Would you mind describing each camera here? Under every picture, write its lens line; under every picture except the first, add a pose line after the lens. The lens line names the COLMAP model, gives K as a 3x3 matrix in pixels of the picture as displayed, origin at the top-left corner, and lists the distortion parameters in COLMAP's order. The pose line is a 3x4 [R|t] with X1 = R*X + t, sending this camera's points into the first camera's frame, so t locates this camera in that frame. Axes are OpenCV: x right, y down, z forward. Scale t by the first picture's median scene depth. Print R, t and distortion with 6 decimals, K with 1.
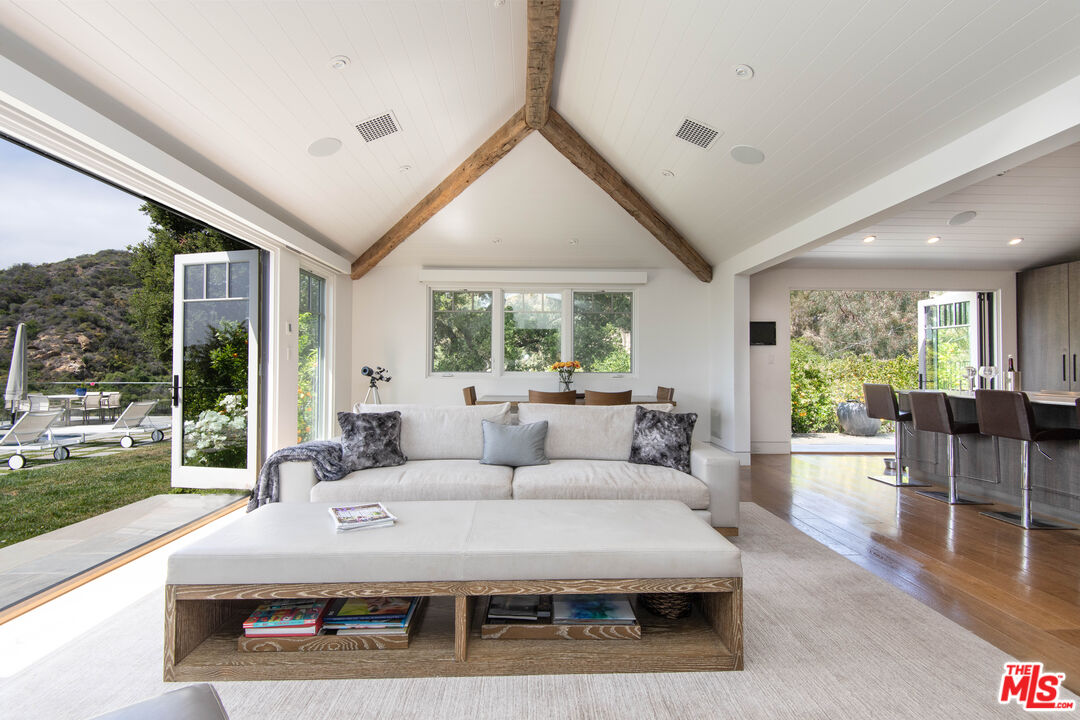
lens RADIAL K [[489.2, 0, 538.8], [0, 489.2, 355.2], [0, 0, 1]] dist [0.040818, -0.025578]
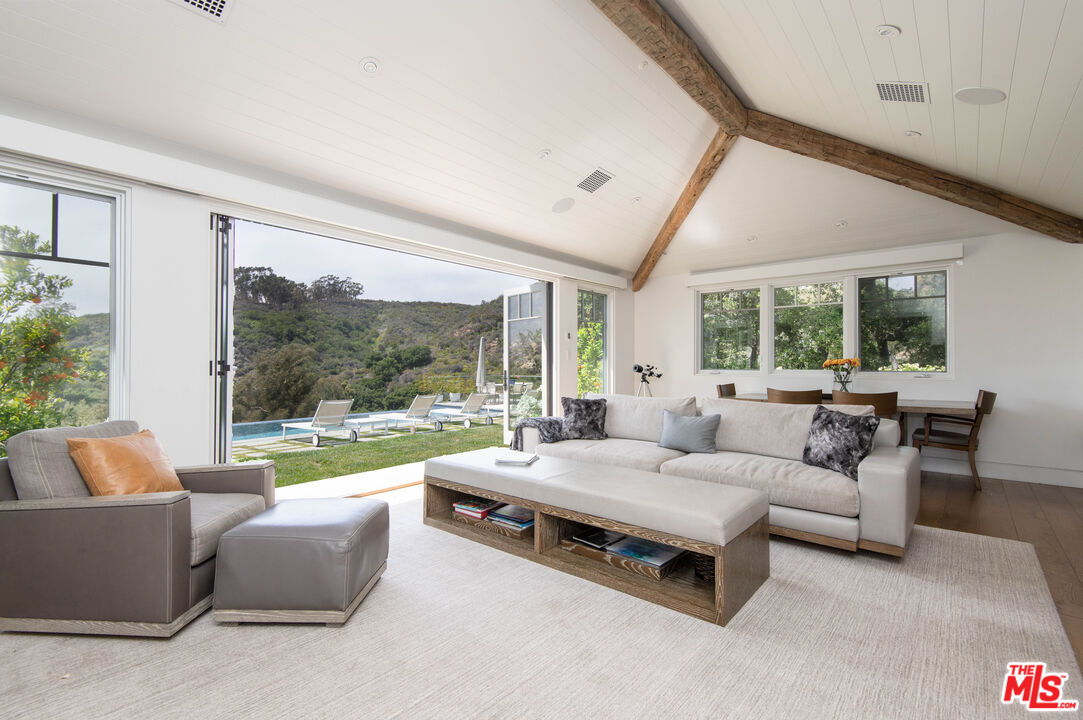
lens RADIAL K [[490.6, 0, 540.3], [0, 490.6, 355.2], [0, 0, 1]] dist [0.040818, -0.025578]
pose [[0.742703, -0.014483, -0.669464, 0.474558], [0.017164, 0.999849, -0.002588, -0.000275], [0.669401, -0.009569, 0.742840, -0.074163]]
